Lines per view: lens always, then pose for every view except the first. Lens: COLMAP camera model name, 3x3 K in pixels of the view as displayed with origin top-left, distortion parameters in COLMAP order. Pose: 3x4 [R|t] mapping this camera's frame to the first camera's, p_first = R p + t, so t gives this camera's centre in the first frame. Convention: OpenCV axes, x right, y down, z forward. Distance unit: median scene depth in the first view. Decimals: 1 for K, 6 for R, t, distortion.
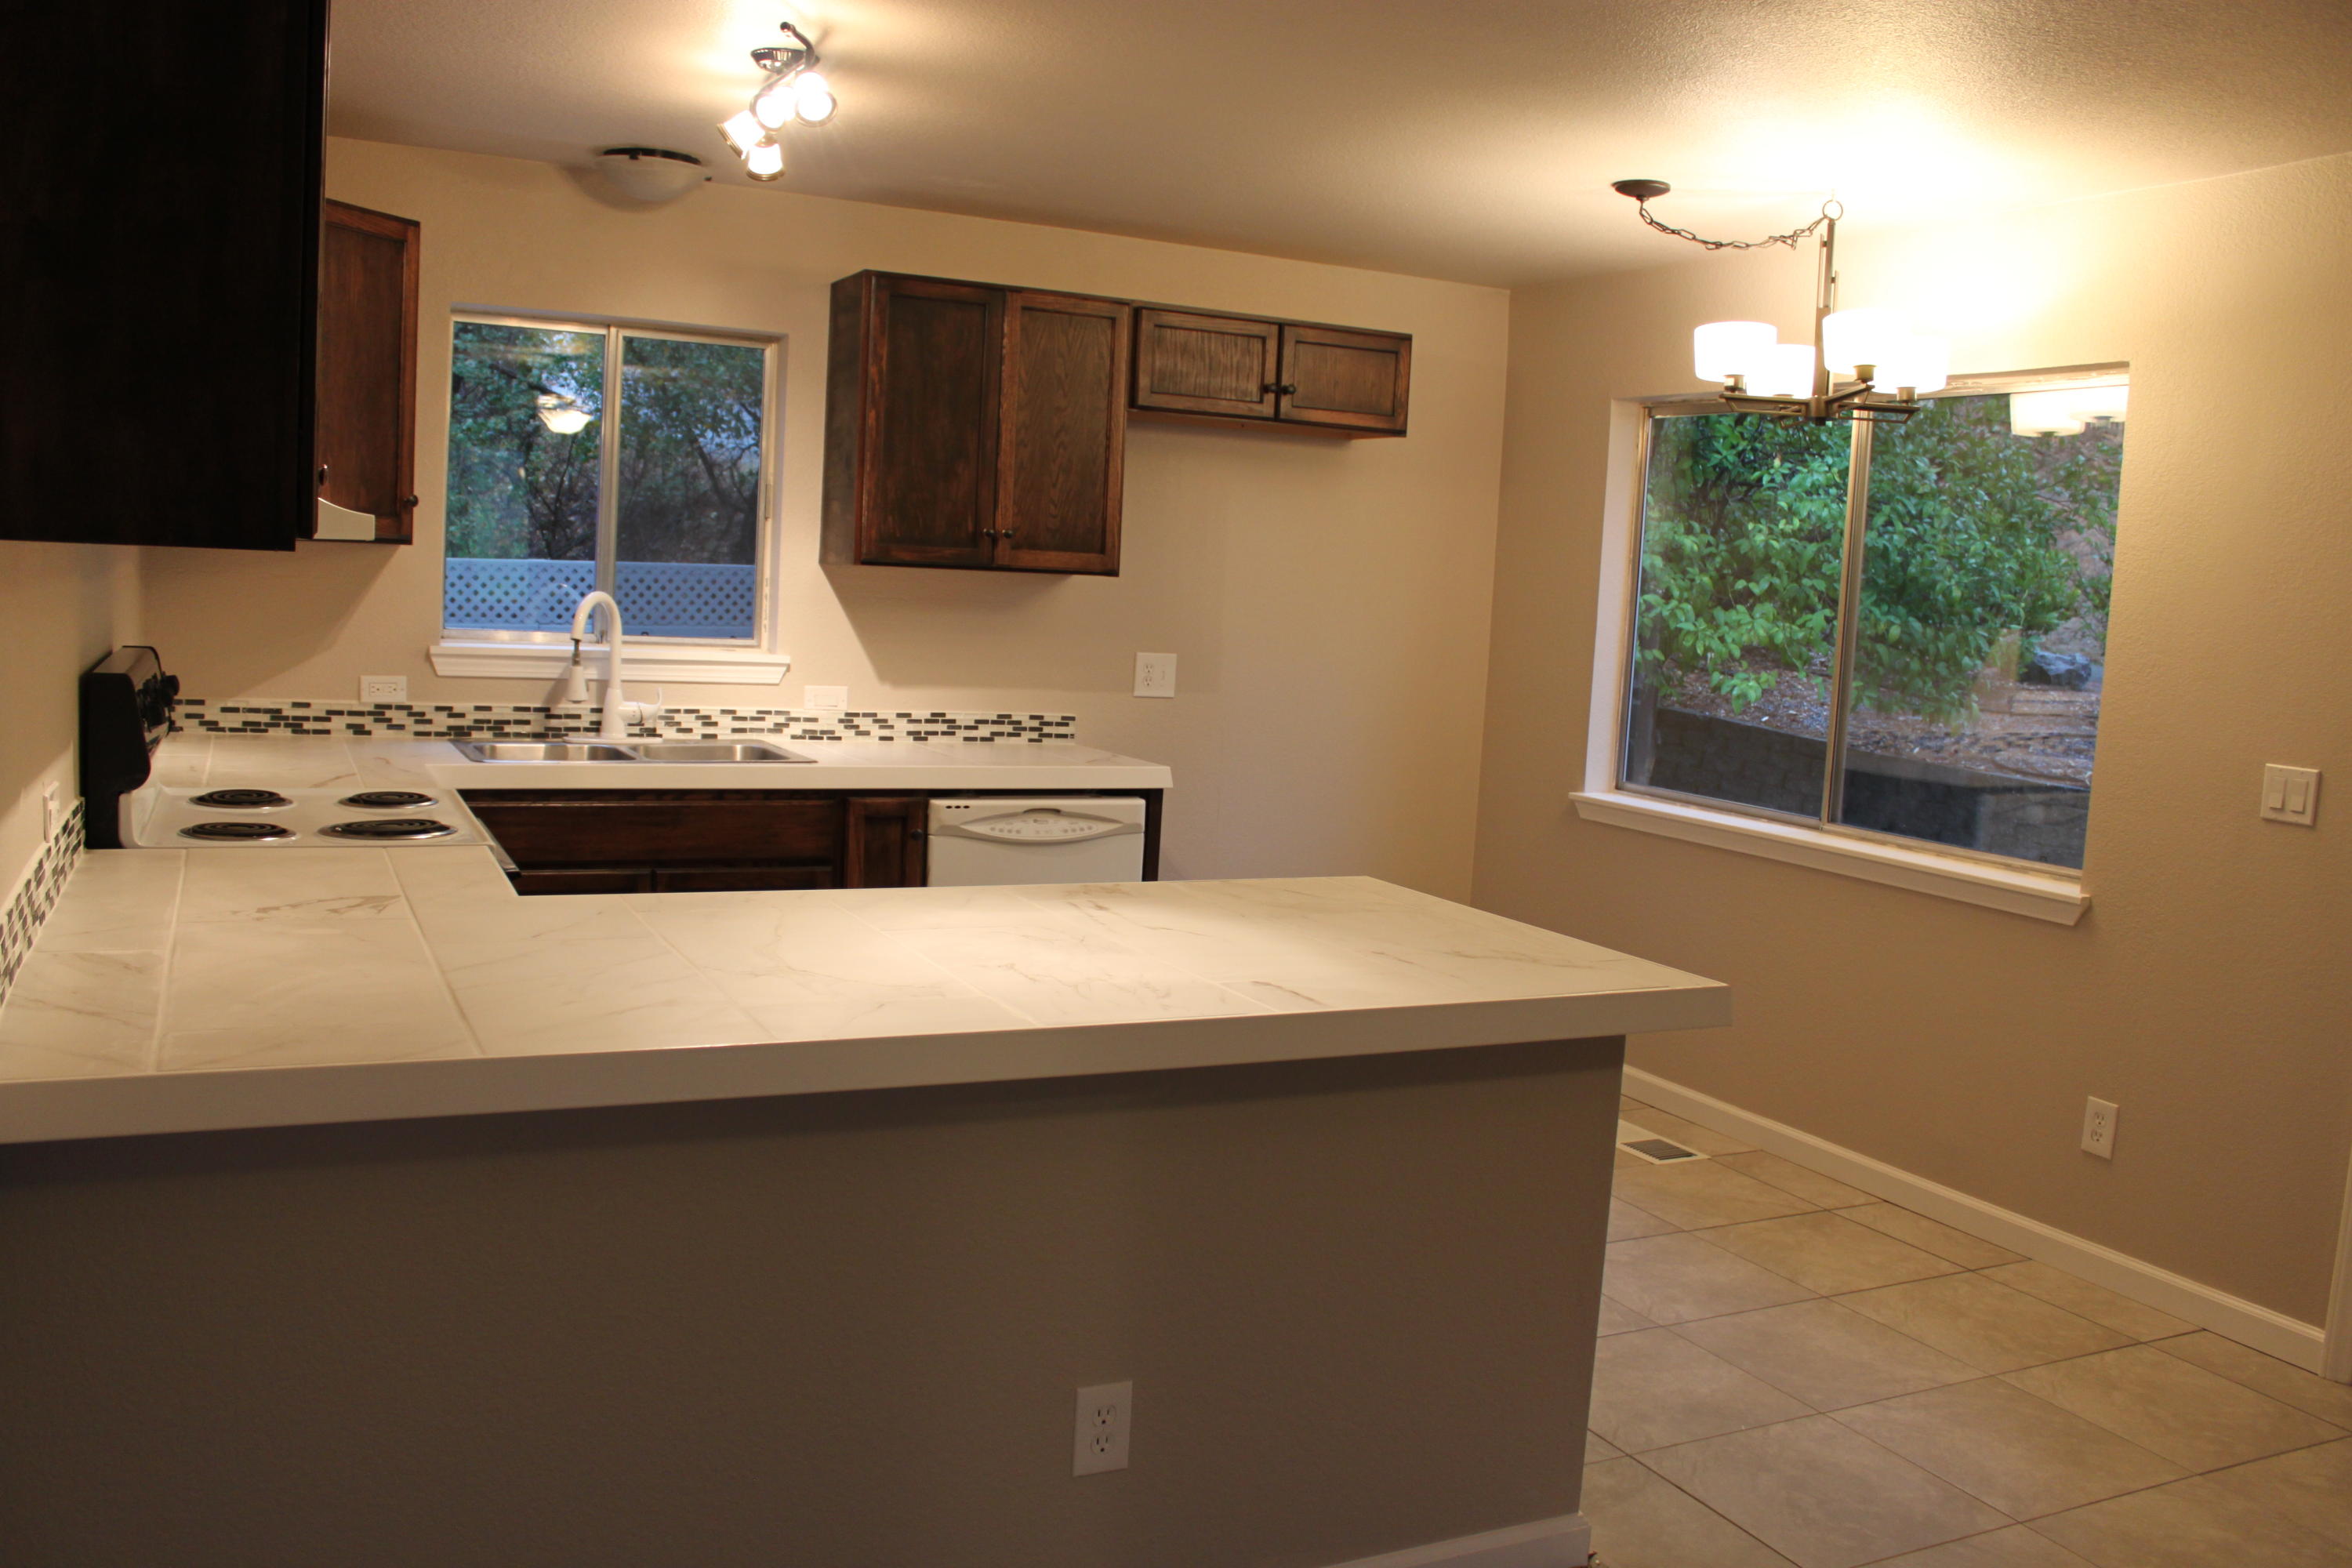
lens RADIAL K [[1969.7, 0, 1183.7], [0, 1969.7, 777.5], [0, 0, 1]] dist [-0.166517, 0.150965]
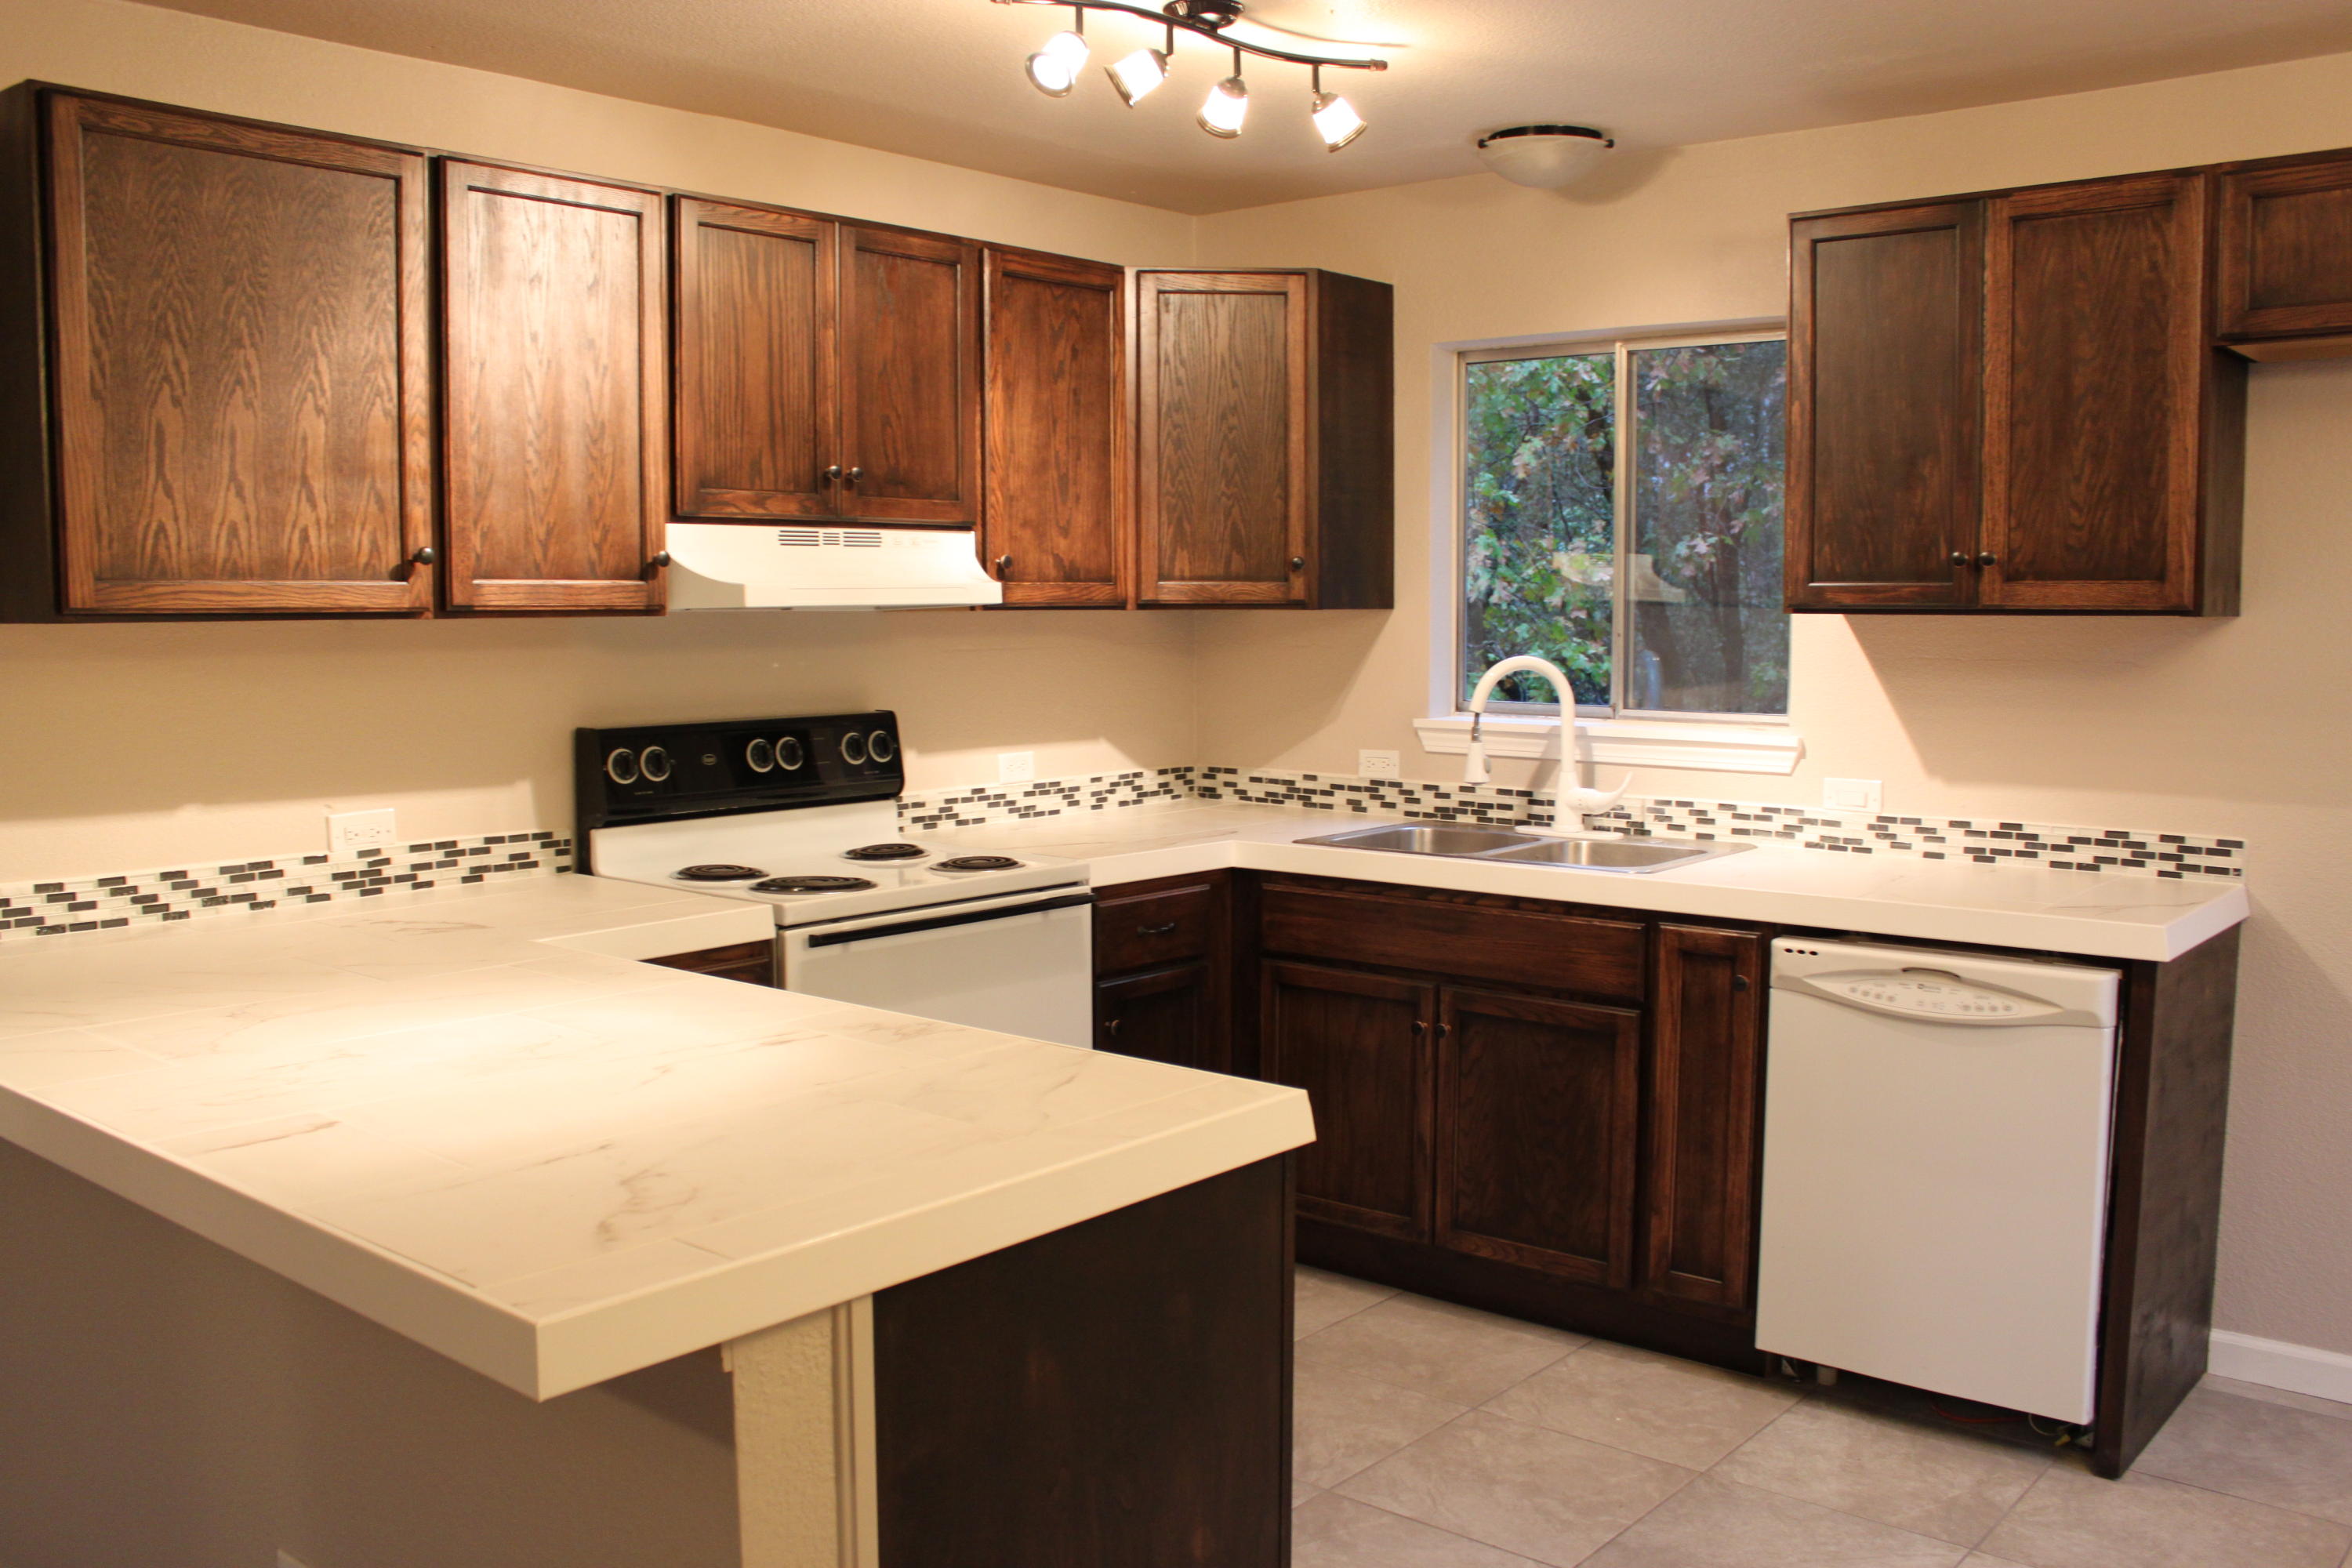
lens RADIAL K [[1969.7, 0, 1184.4], [0, 1969.7, 787.0], [0, 0, 1]] dist [-0.166517, 0.150965]
pose [[0.419540, 0.029645, -0.907252, 0.397244], [-0.073713, 0.997278, -0.001501, -0.025075], [0.904739, 0.067506, 0.420584, 0.485125]]
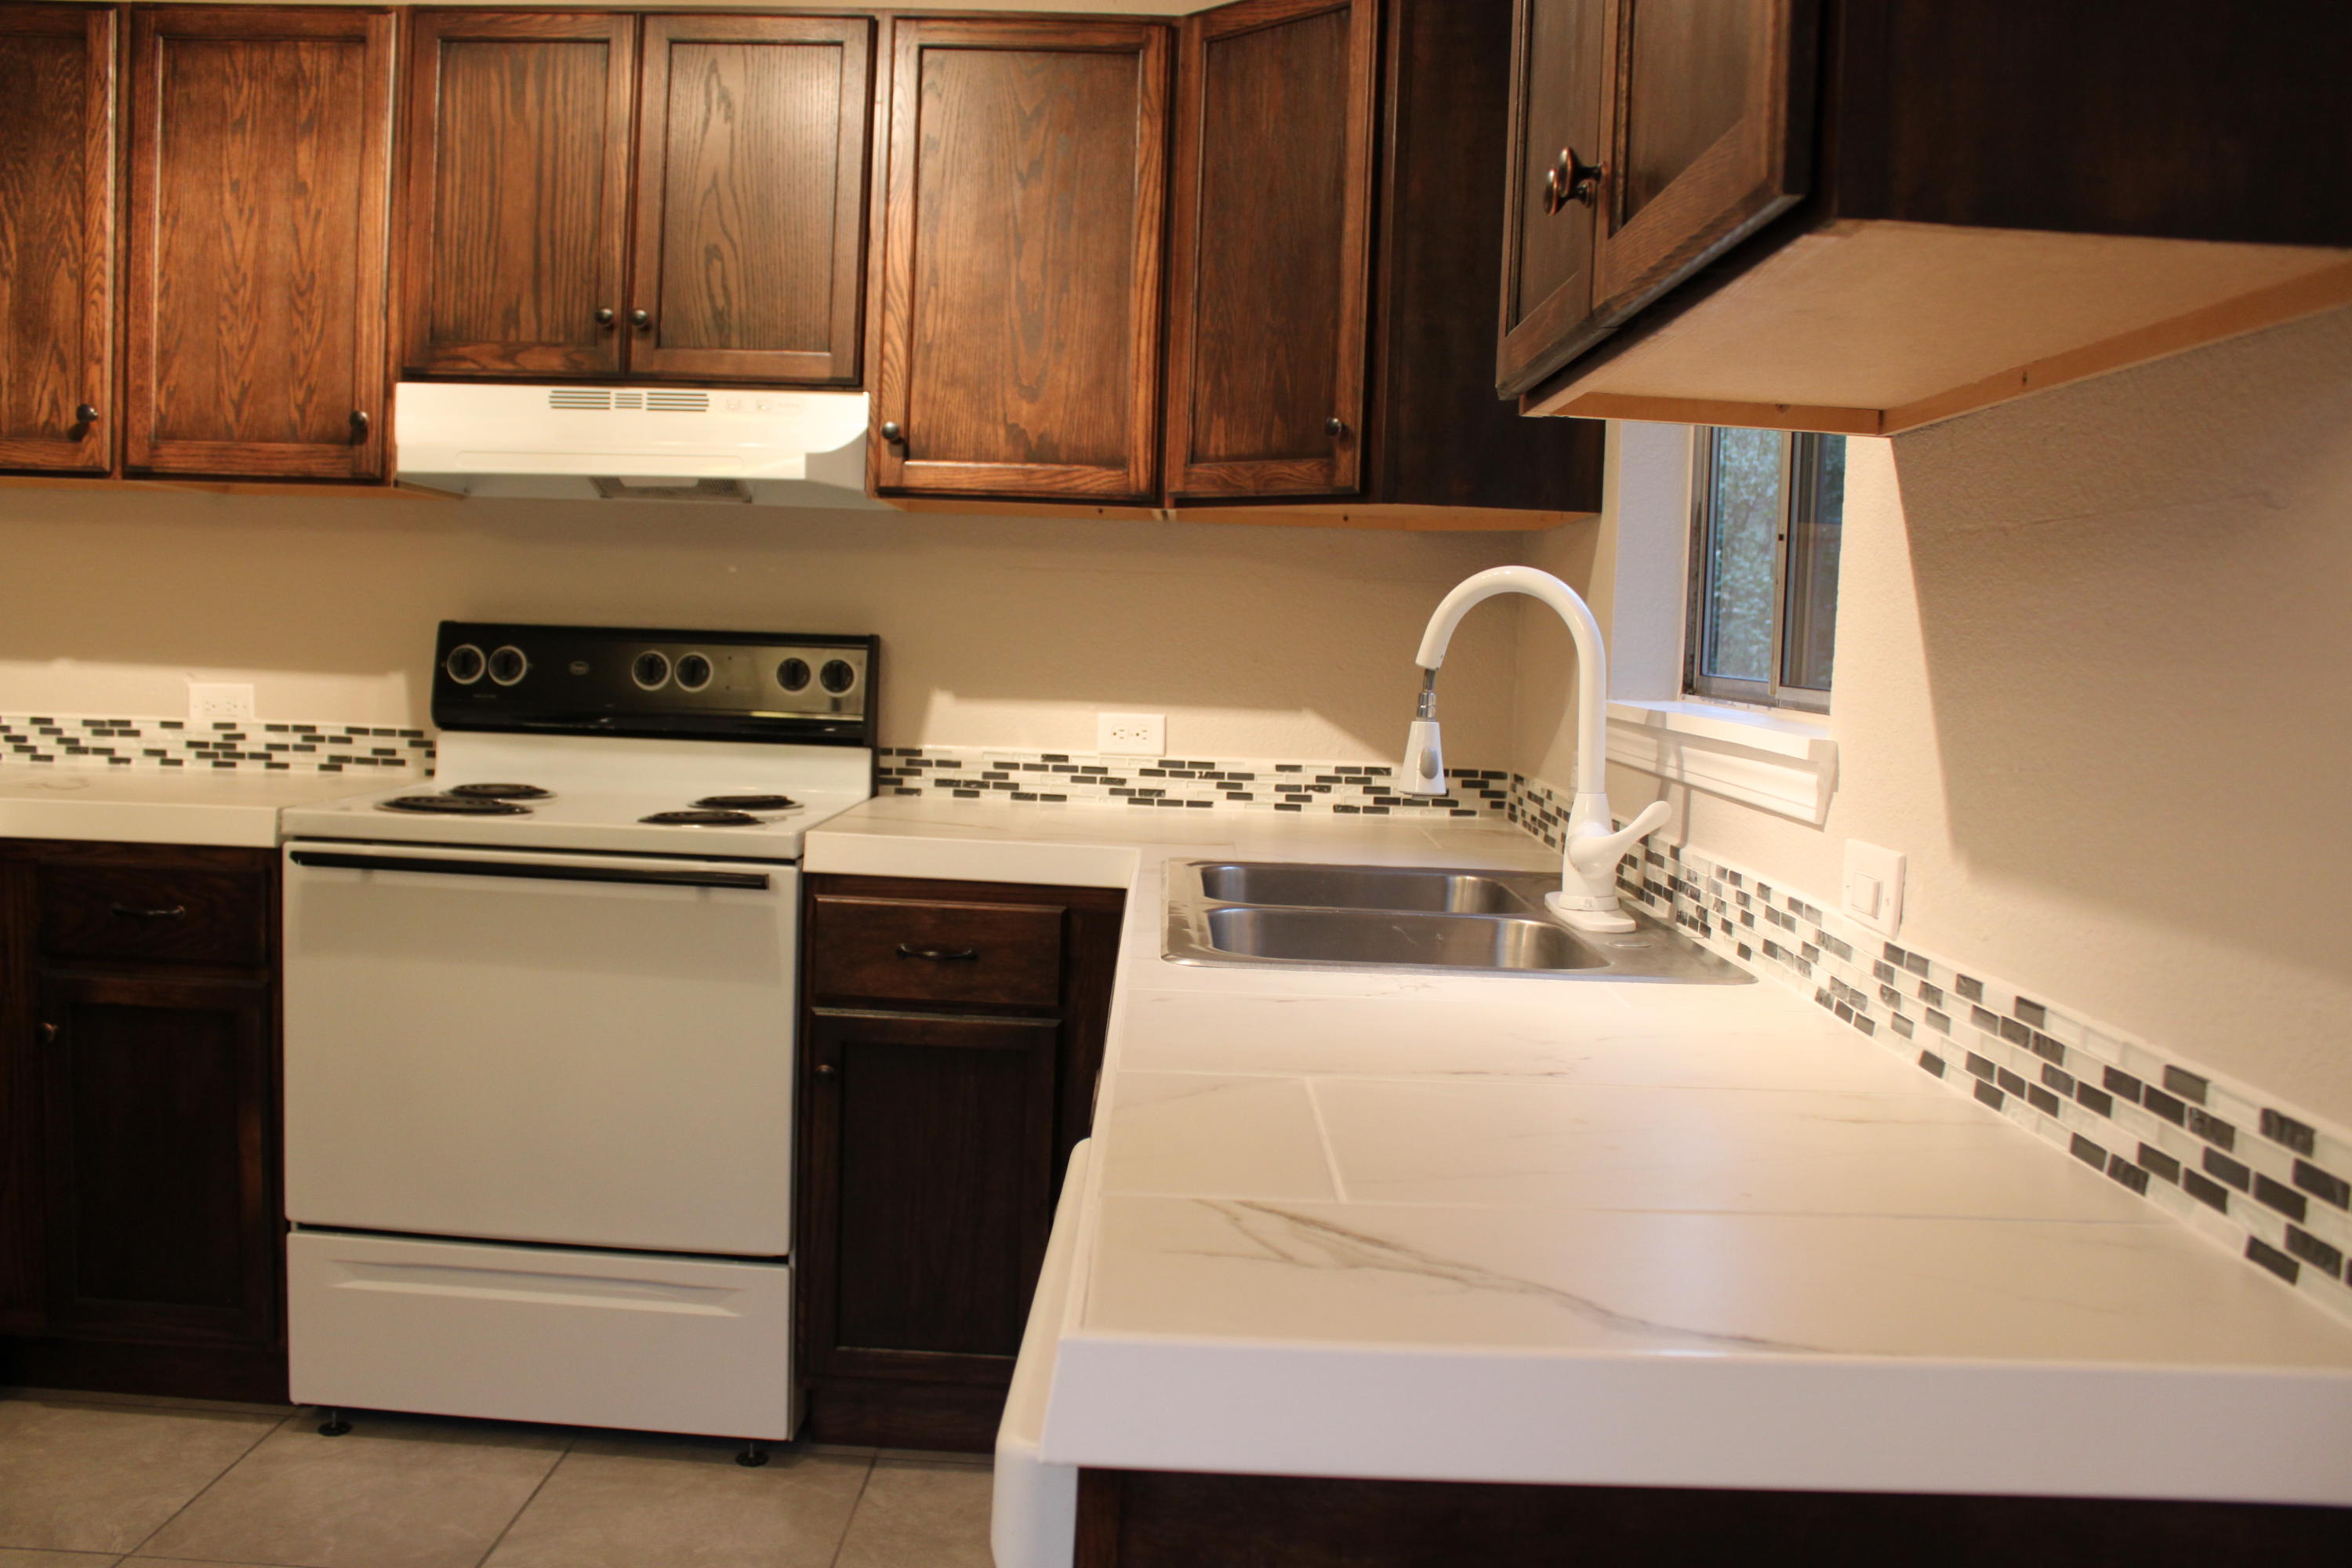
lens RADIAL K [[1969.7, 0, 1178.5], [0, 1969.7, 781.3], [0, 0, 1]] dist [-0.166517, 0.150965]
pose [[-0.431069, -0.001386, -0.902318, 0.137937], [-0.158713, 0.984524, 0.074310, -0.065035], [0.888251, 0.175242, -0.424618, 1.082291]]
